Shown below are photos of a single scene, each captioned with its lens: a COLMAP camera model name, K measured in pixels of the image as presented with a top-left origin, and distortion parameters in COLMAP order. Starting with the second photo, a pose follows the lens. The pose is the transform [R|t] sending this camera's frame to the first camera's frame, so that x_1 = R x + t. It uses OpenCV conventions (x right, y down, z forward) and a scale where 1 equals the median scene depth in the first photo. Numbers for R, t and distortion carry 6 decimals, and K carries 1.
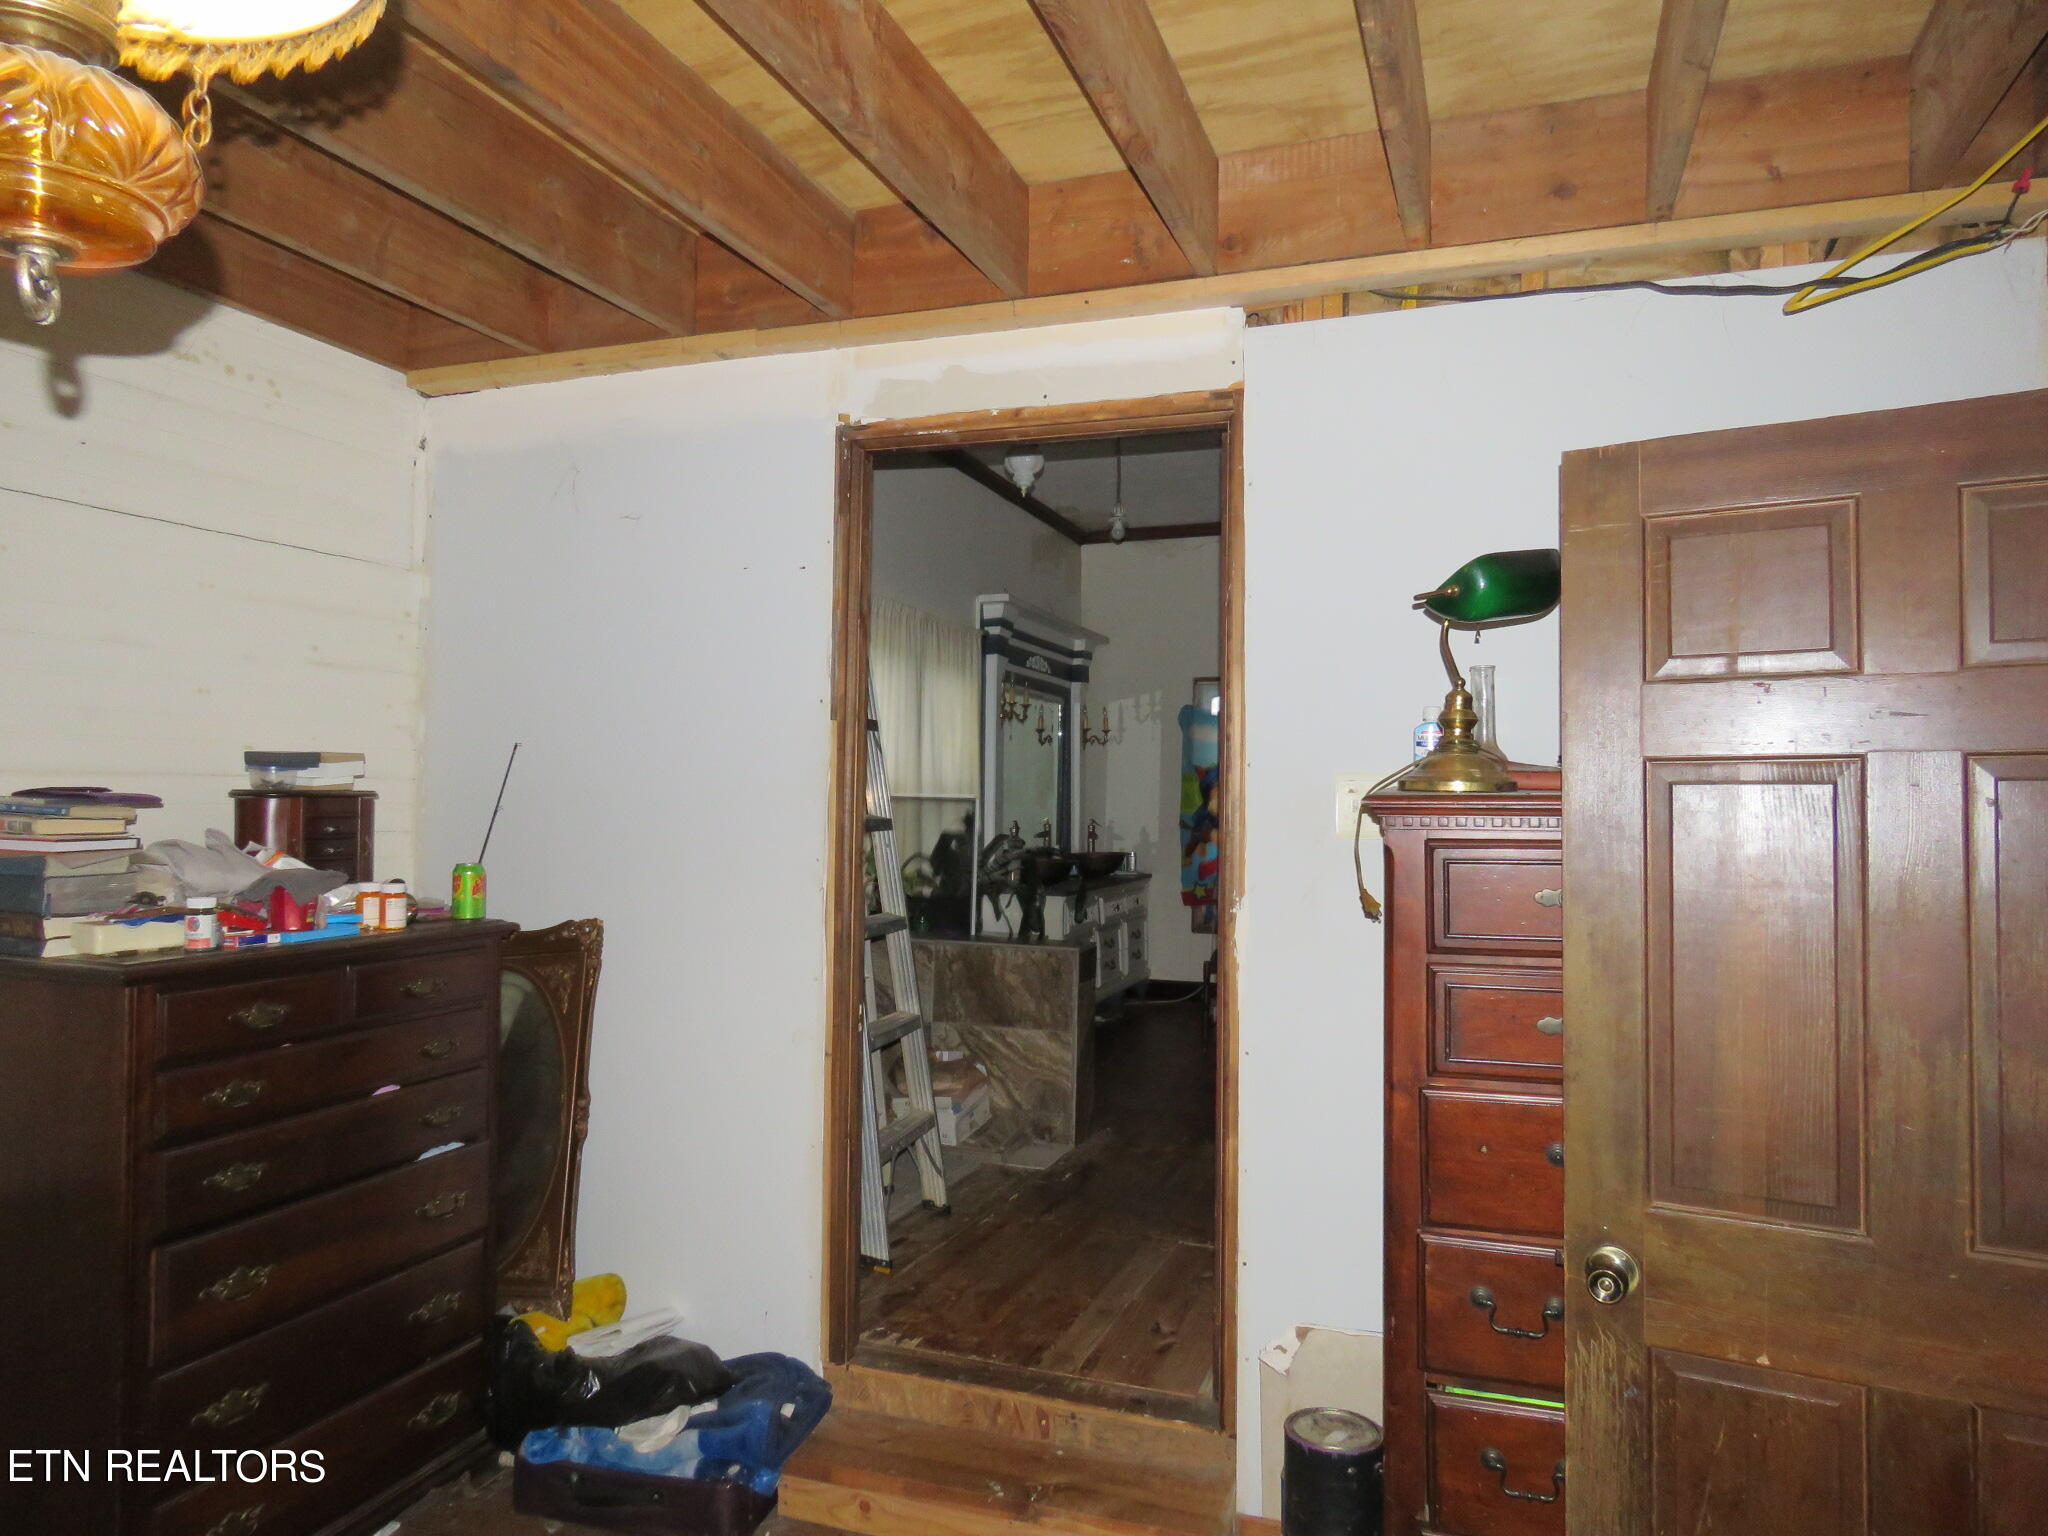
lens RADIAL K [[1309.3, 0, 1018.0], [0, 1309.3, 773.2], [0, 0, 1]] dist [-0.008159, 0.002839]
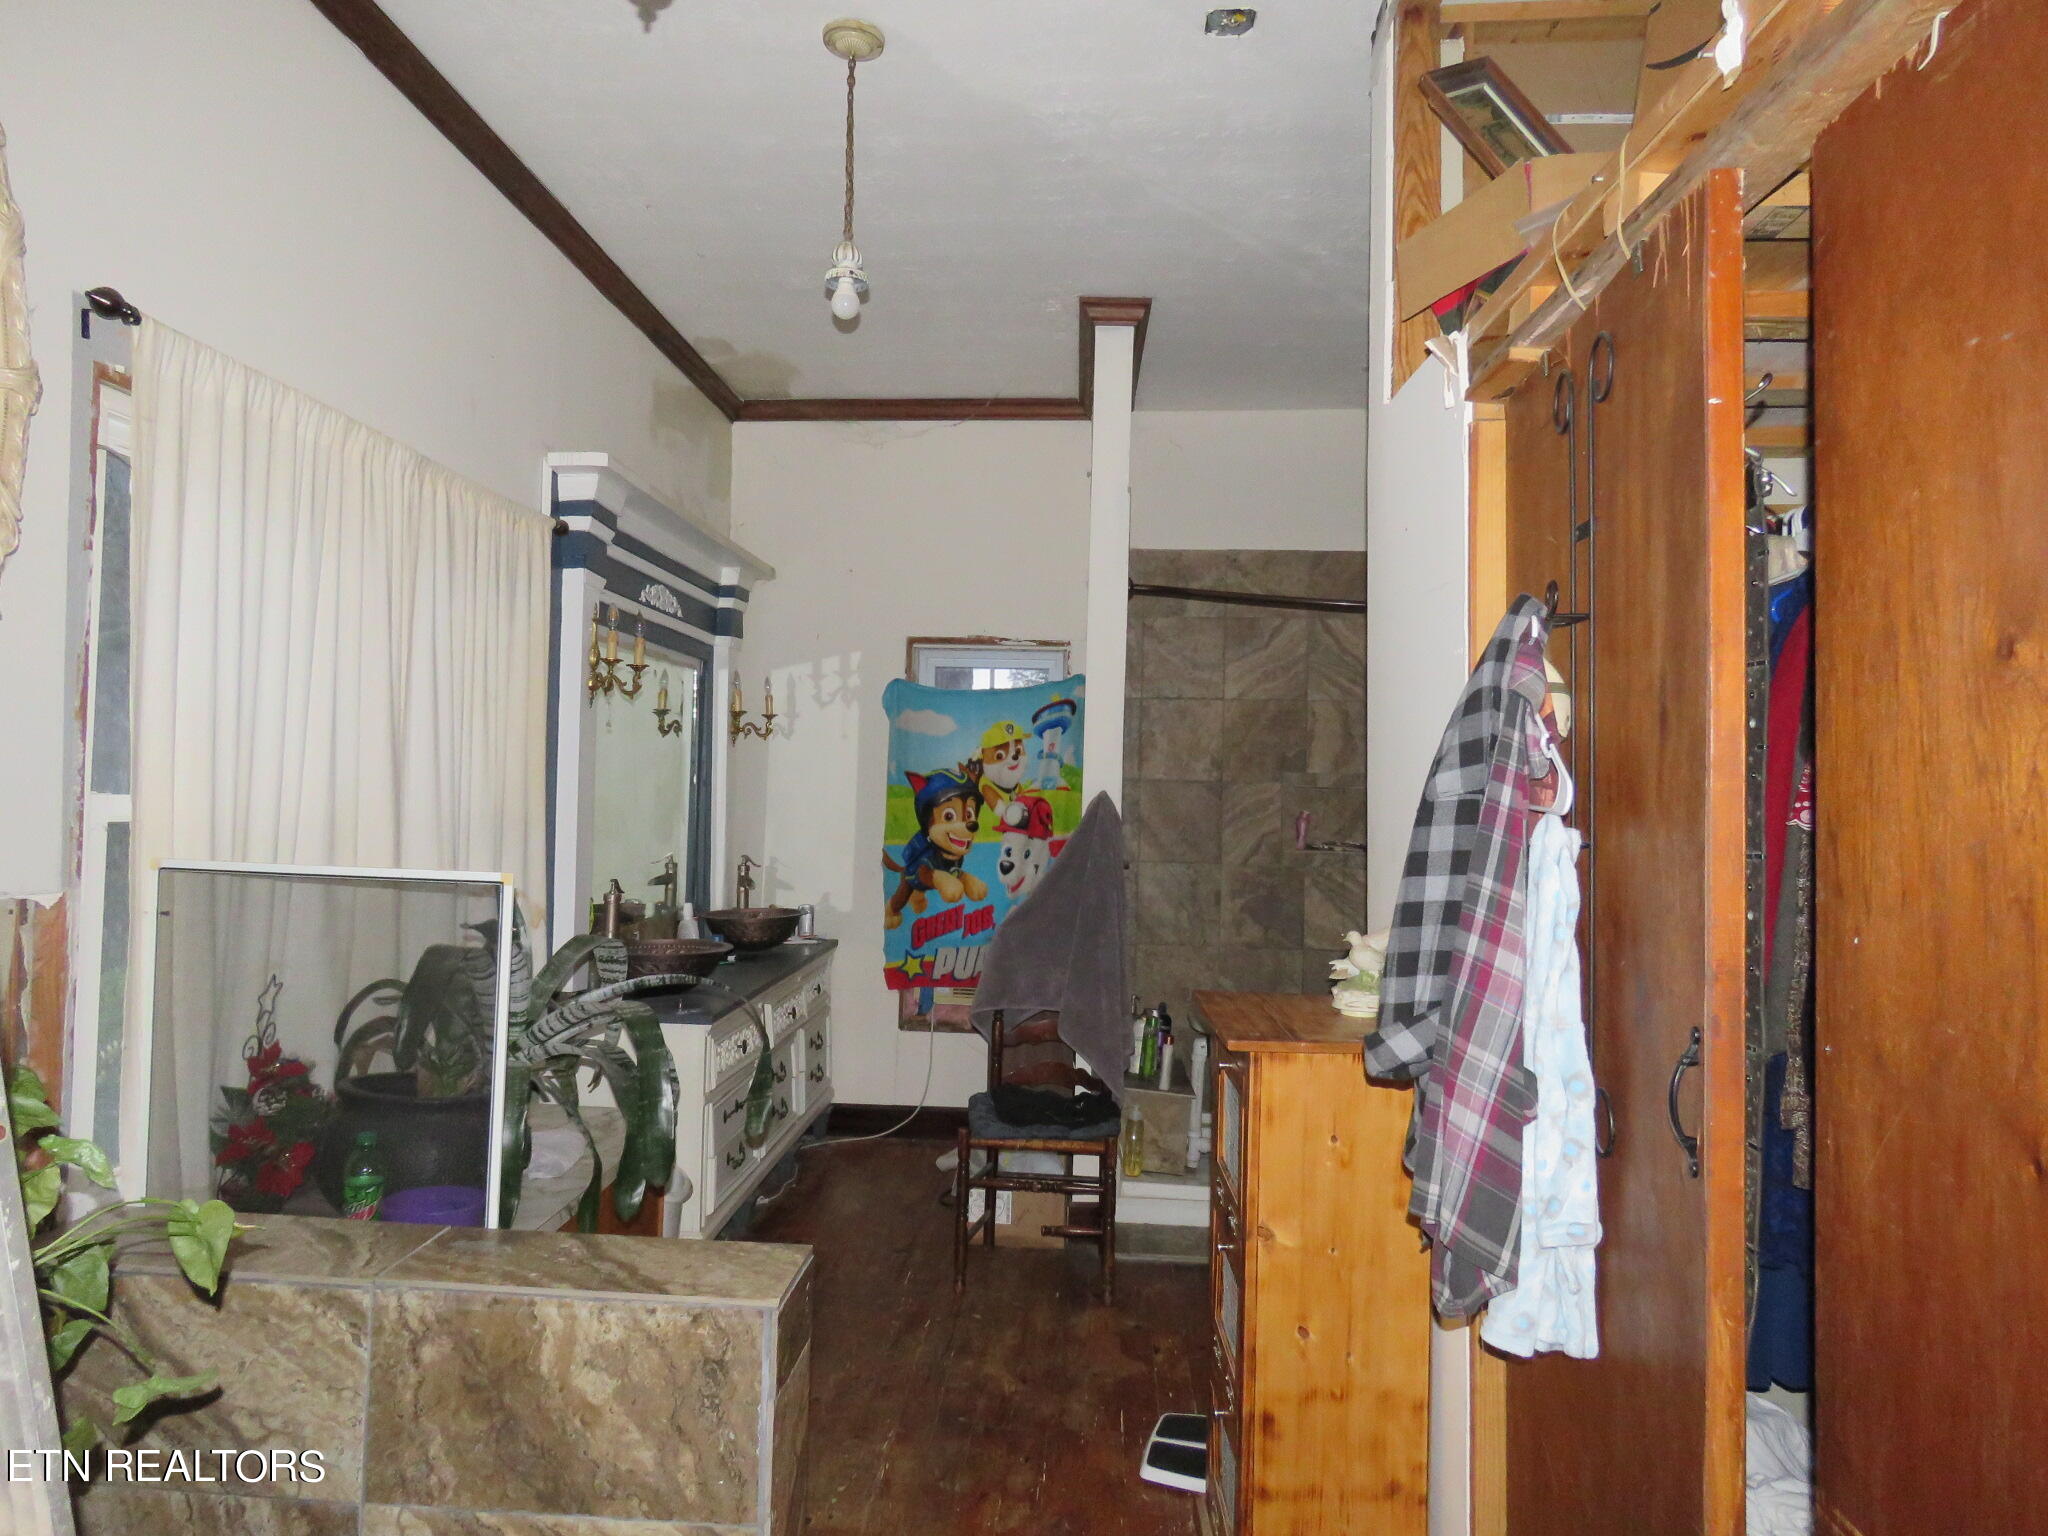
lens RADIAL K [[1309.3, 0, 1018.0], [0, 1309.3, 773.2], [0, 0, 1]] dist [-0.008159, 0.002839]
pose [[0.958094, 0.013953, 0.286114, 0.001989], [-0.017363, 0.999805, 0.009386, -0.013313], [-0.285928, -0.013960, 0.958150, 0.384191]]
